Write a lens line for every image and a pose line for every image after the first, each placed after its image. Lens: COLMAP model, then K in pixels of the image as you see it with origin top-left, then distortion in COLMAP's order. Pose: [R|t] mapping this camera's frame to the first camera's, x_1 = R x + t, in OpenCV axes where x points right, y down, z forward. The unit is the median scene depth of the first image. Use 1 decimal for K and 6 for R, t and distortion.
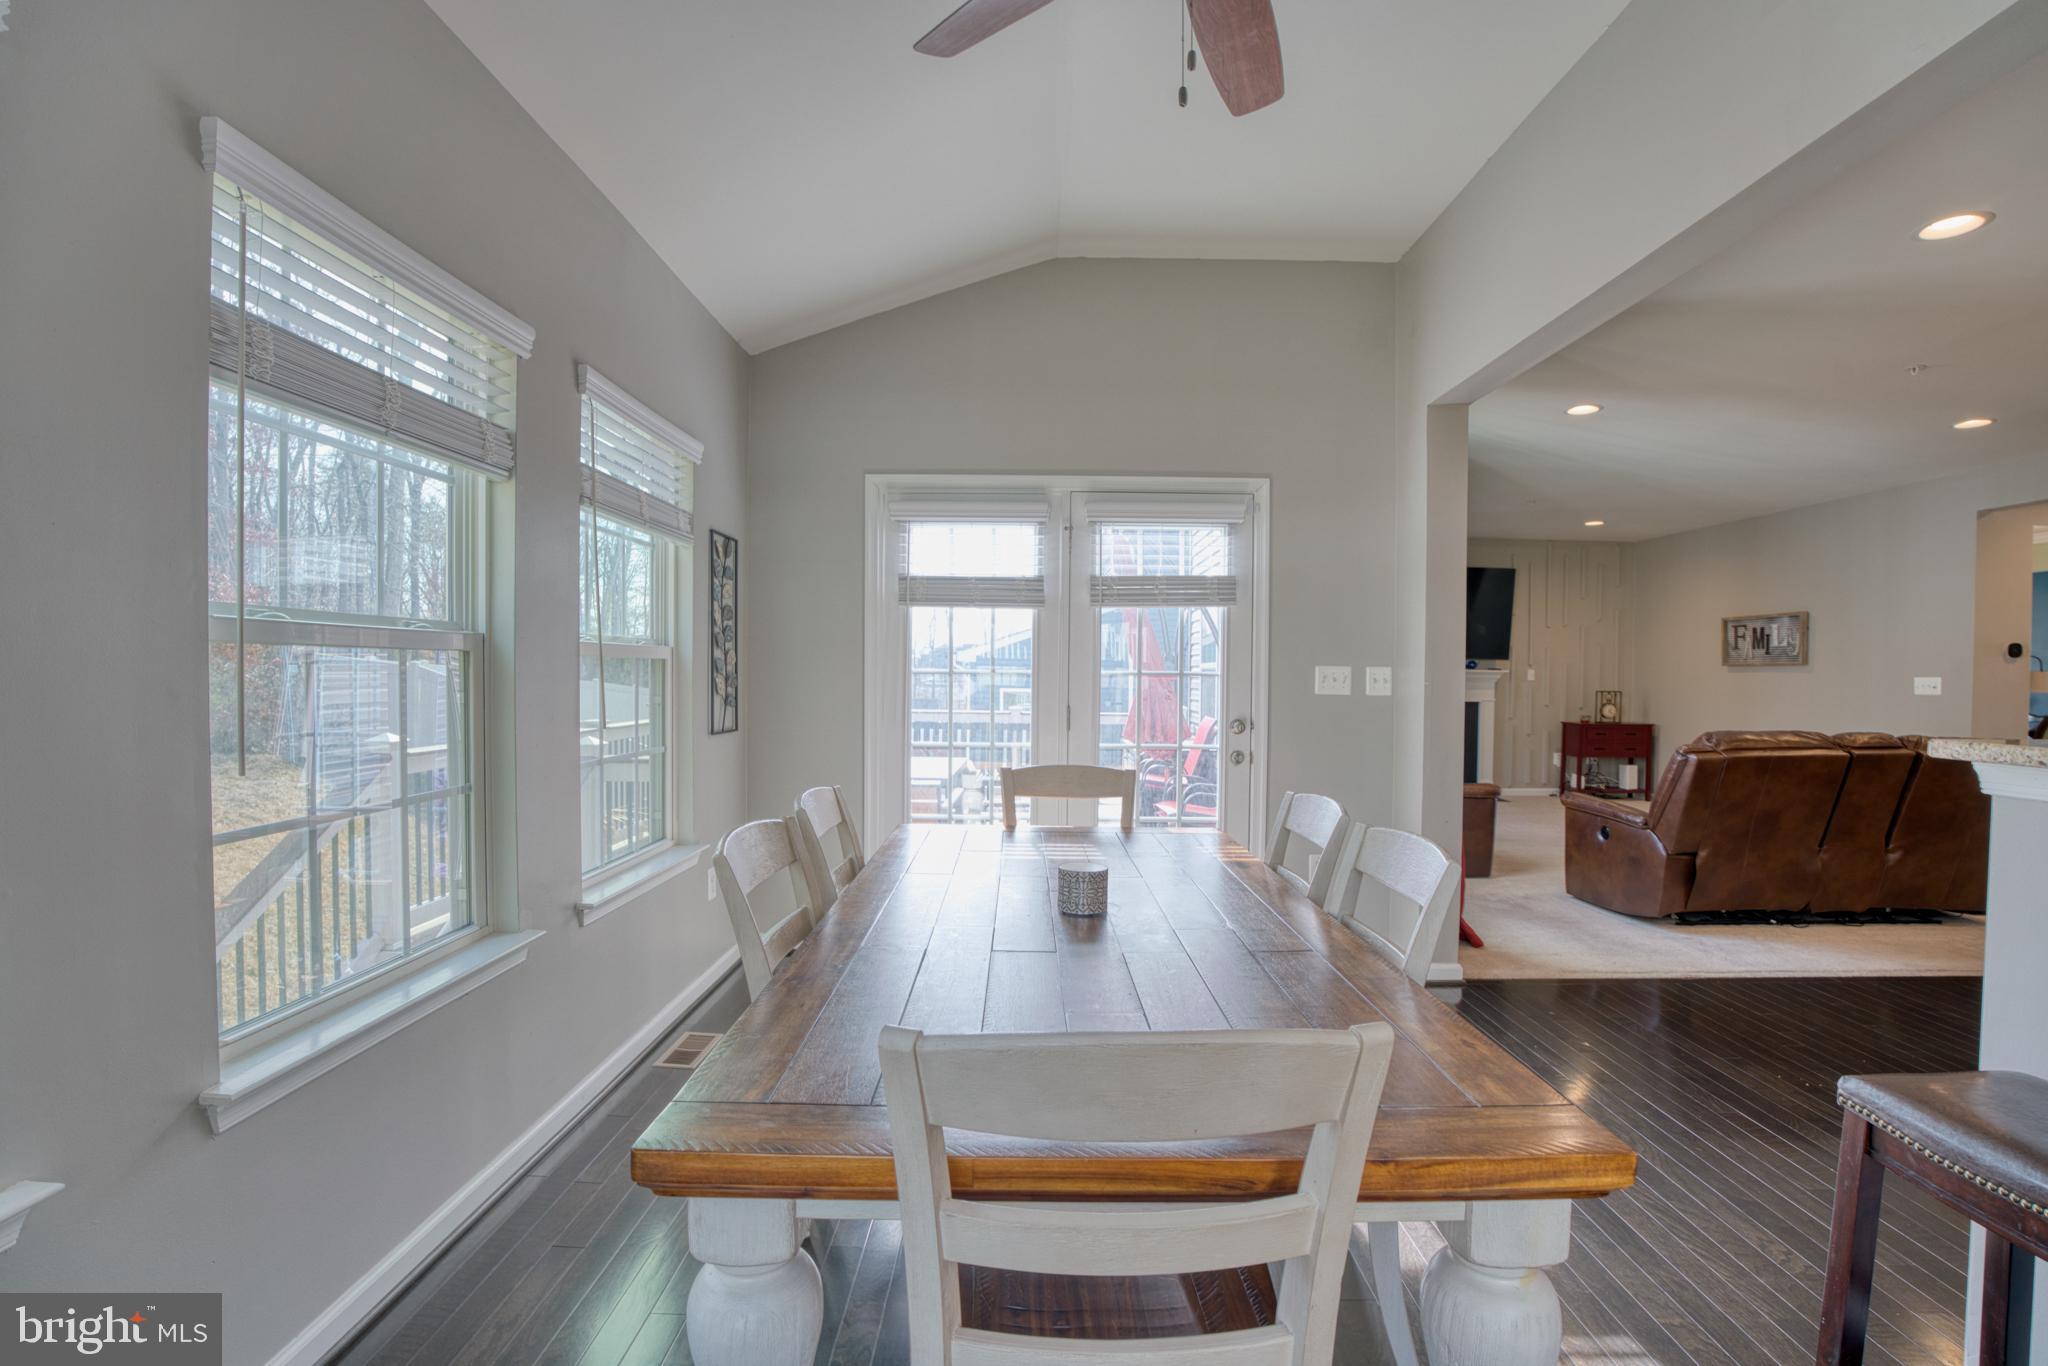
lens RADIAL K [[950.9, 0, 1022.5], [0, 950.9, 690.7], [0, 0, 1]] dist [-0.077010, 0.026778]
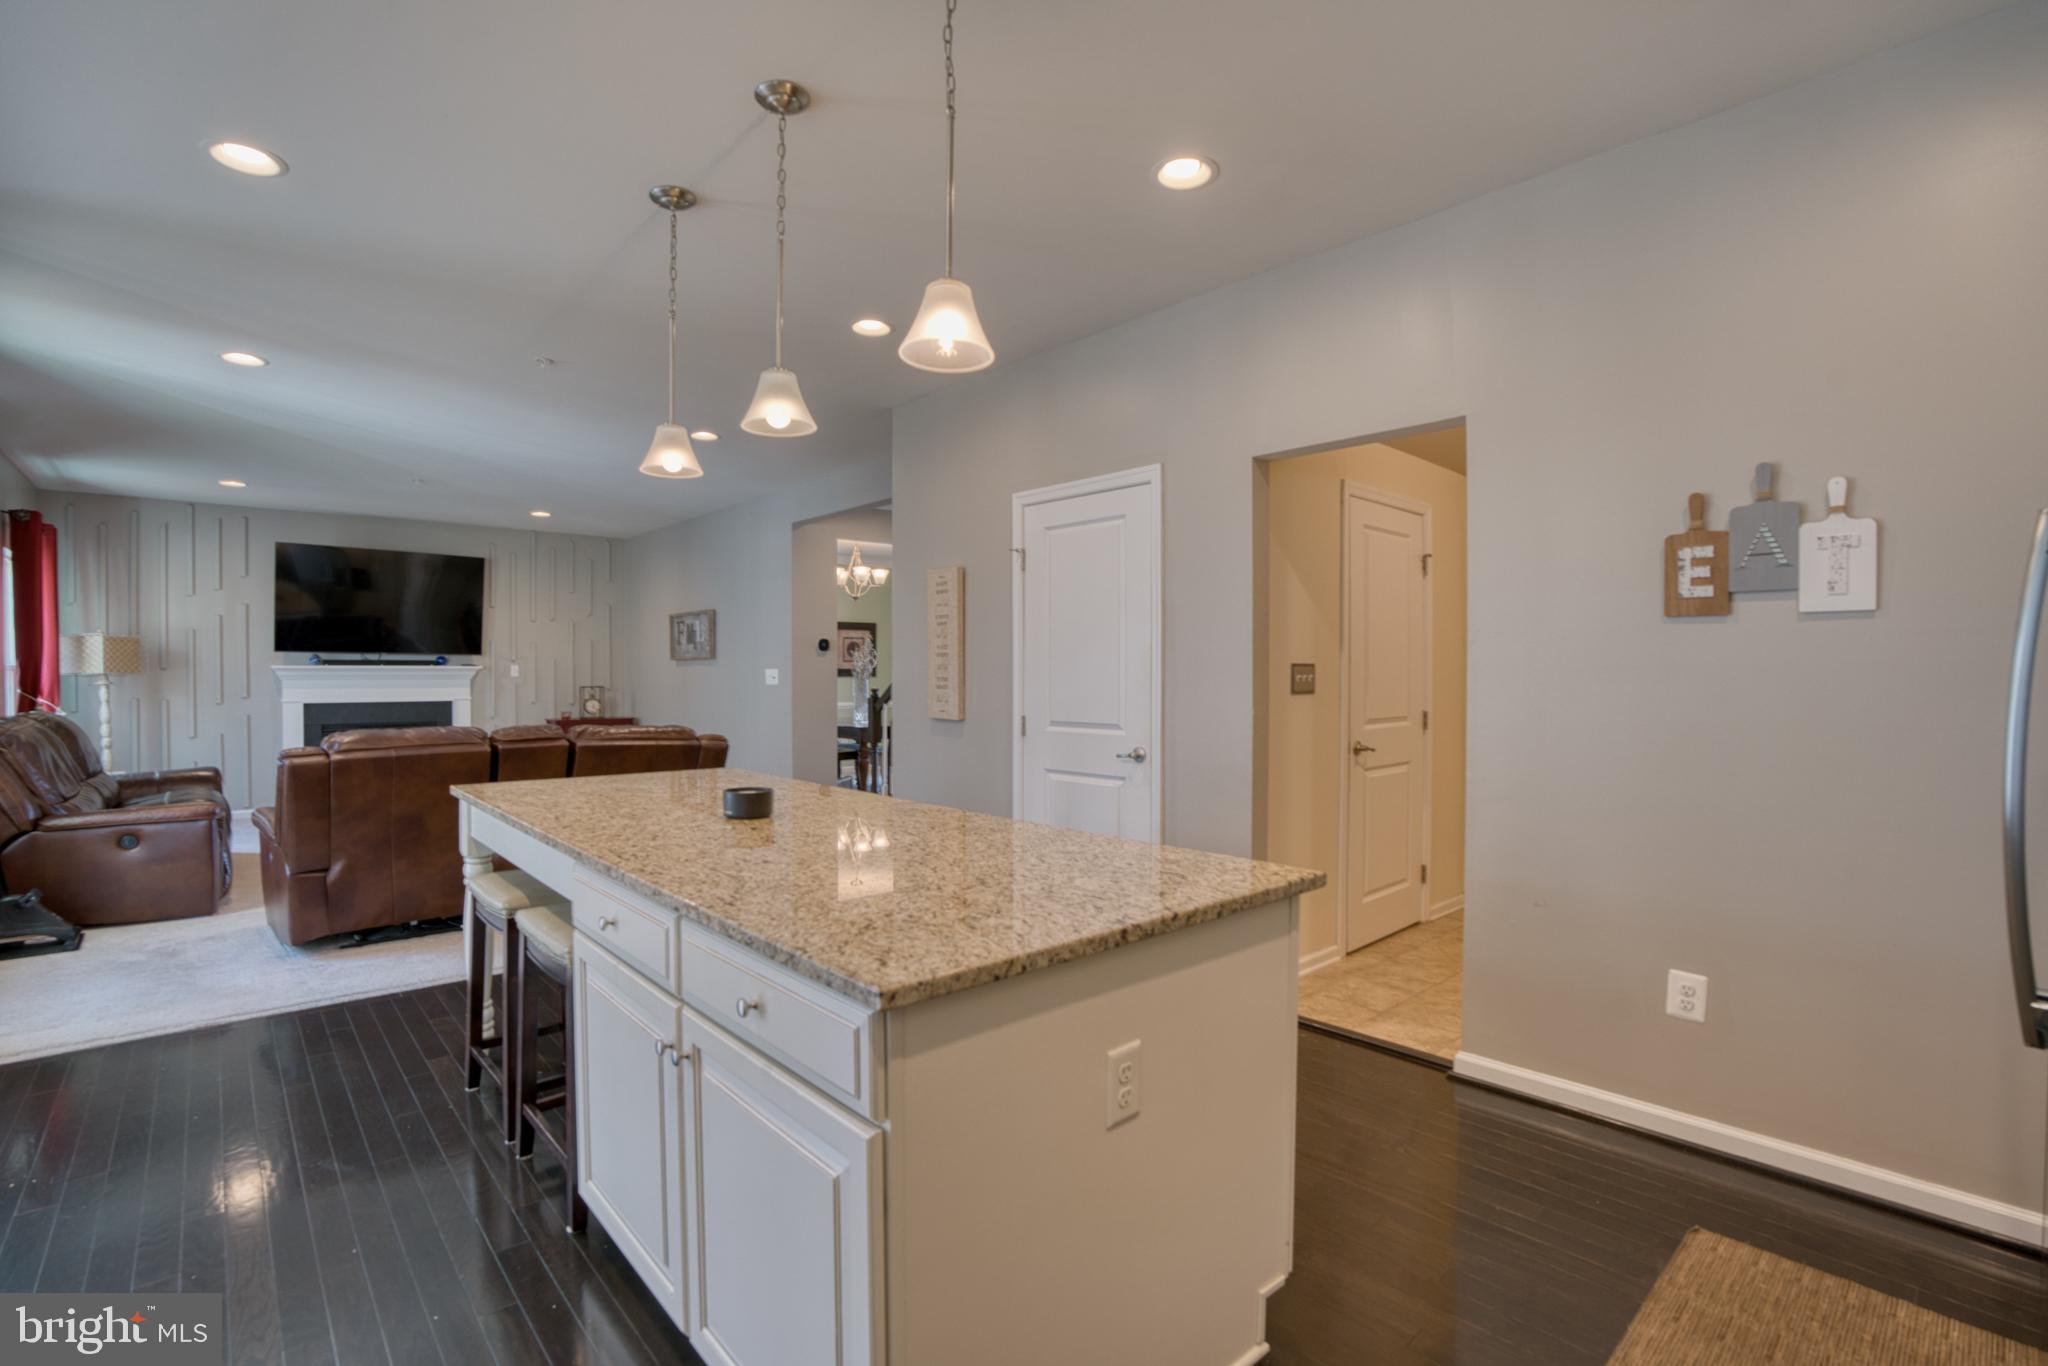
lens RADIAL K [[943.4, 0, 1017.5], [0, 943.4, 688.0], [0, 0, 1]] dist [-0.071044, 0.020662]
pose [[0.740343, -0.020861, 0.671905, 0.581650], [0.021322, 0.999744, 0.007546, 0.008794], [-0.671891, 0.008739, 0.740599, -0.095743]]
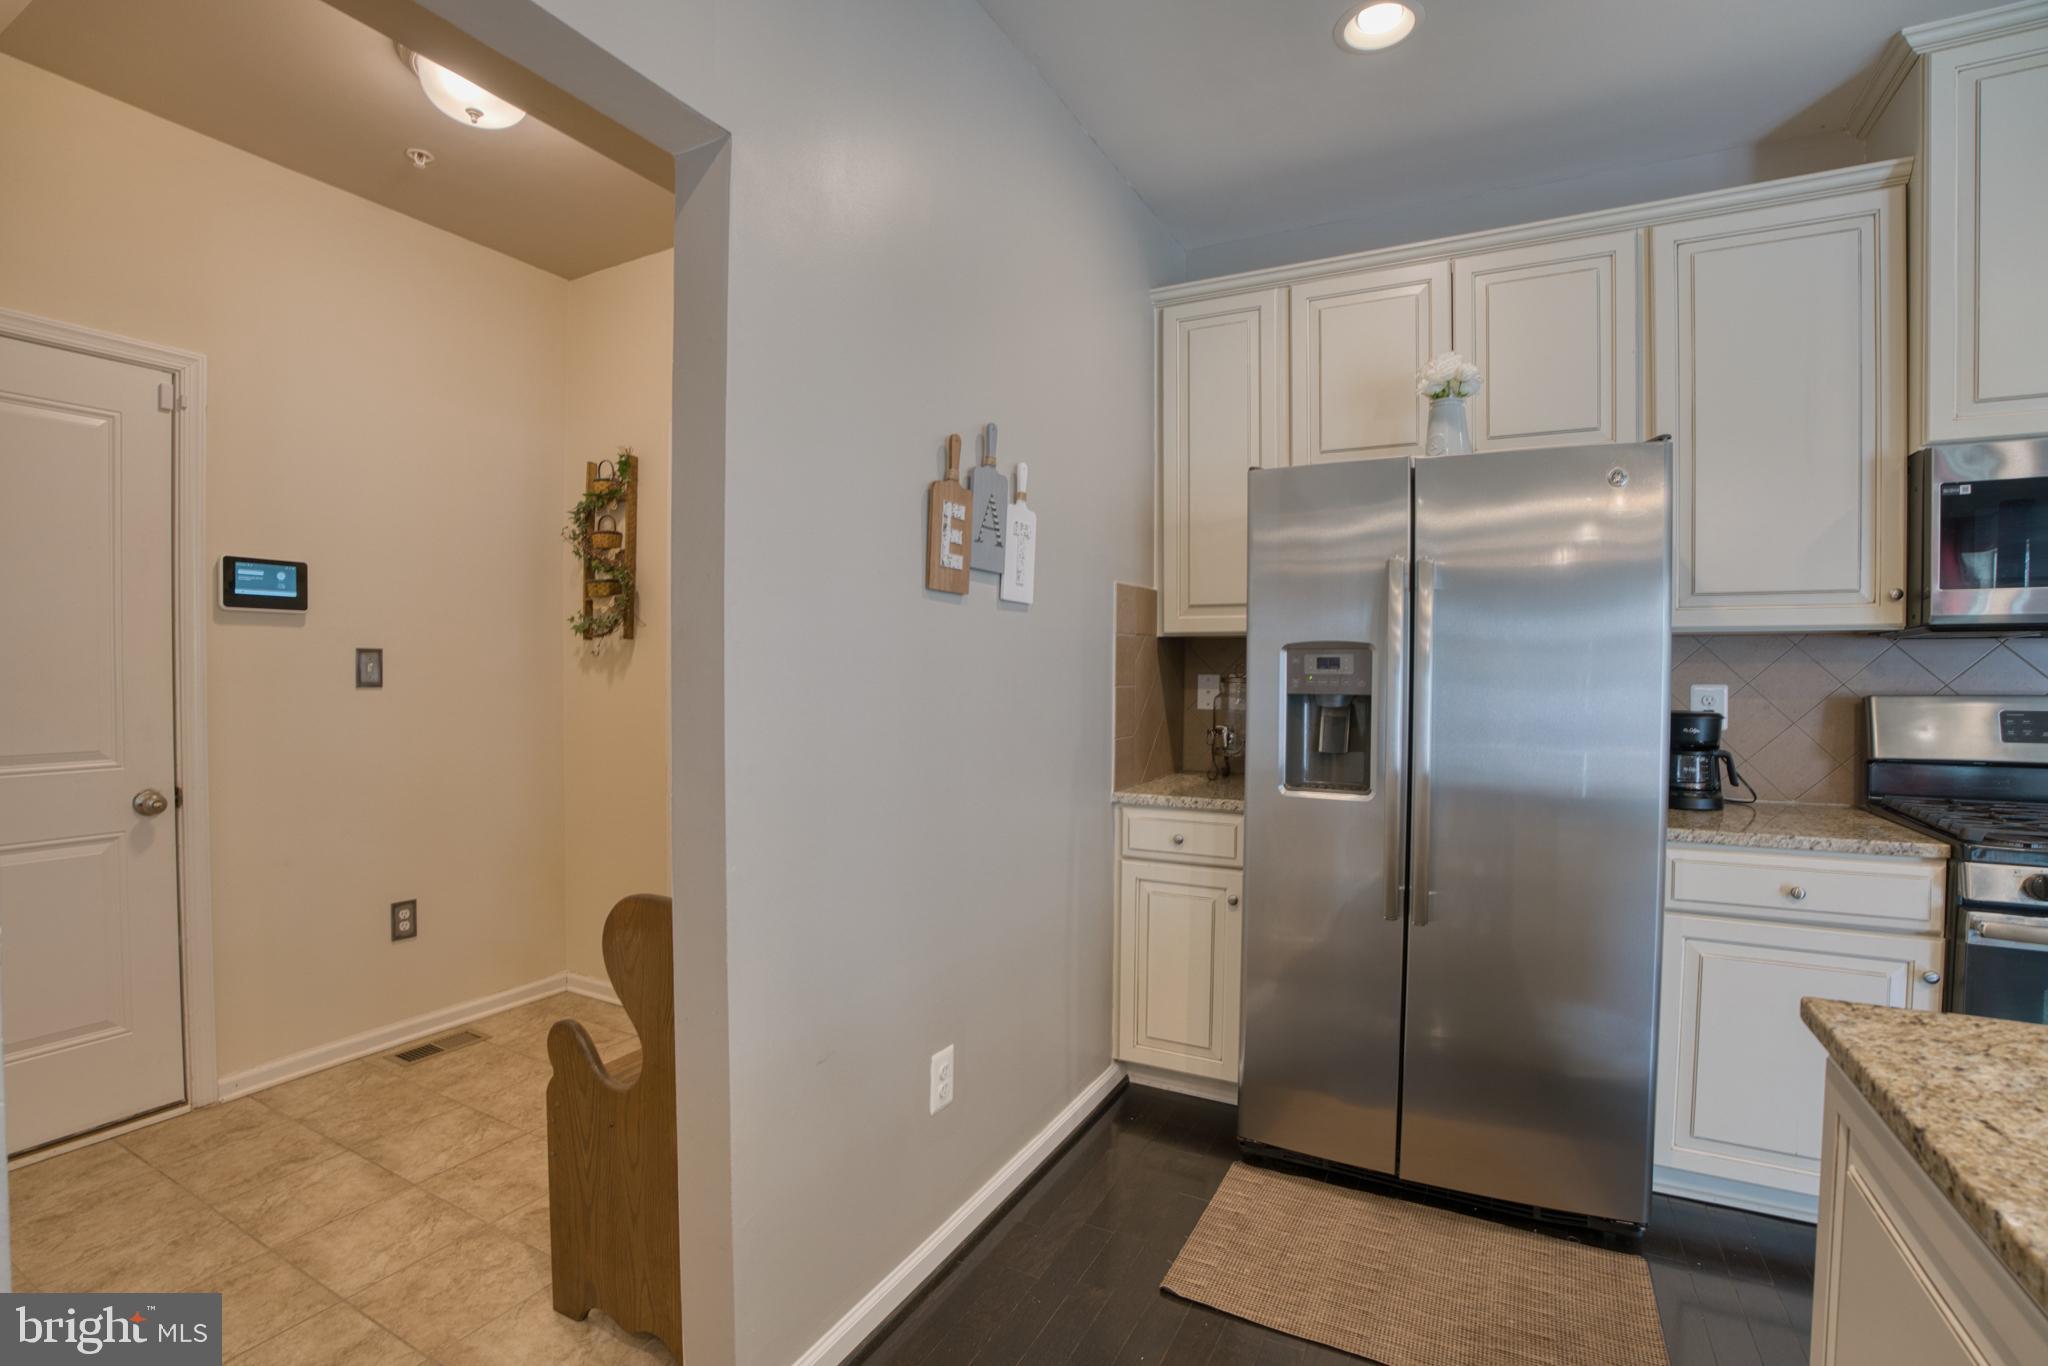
lens RADIAL K [[943.4, 0, 1017.5], [0, 943.4, 688.0], [0, 0, 1]] dist [-0.071044, 0.020662]
pose [[-0.881735, -0.023533, 0.471158, 0.967775], [-0.004915, 0.999159, 0.040708, 0.005408], [-0.471720, 0.033578, -0.881109, 0.352162]]
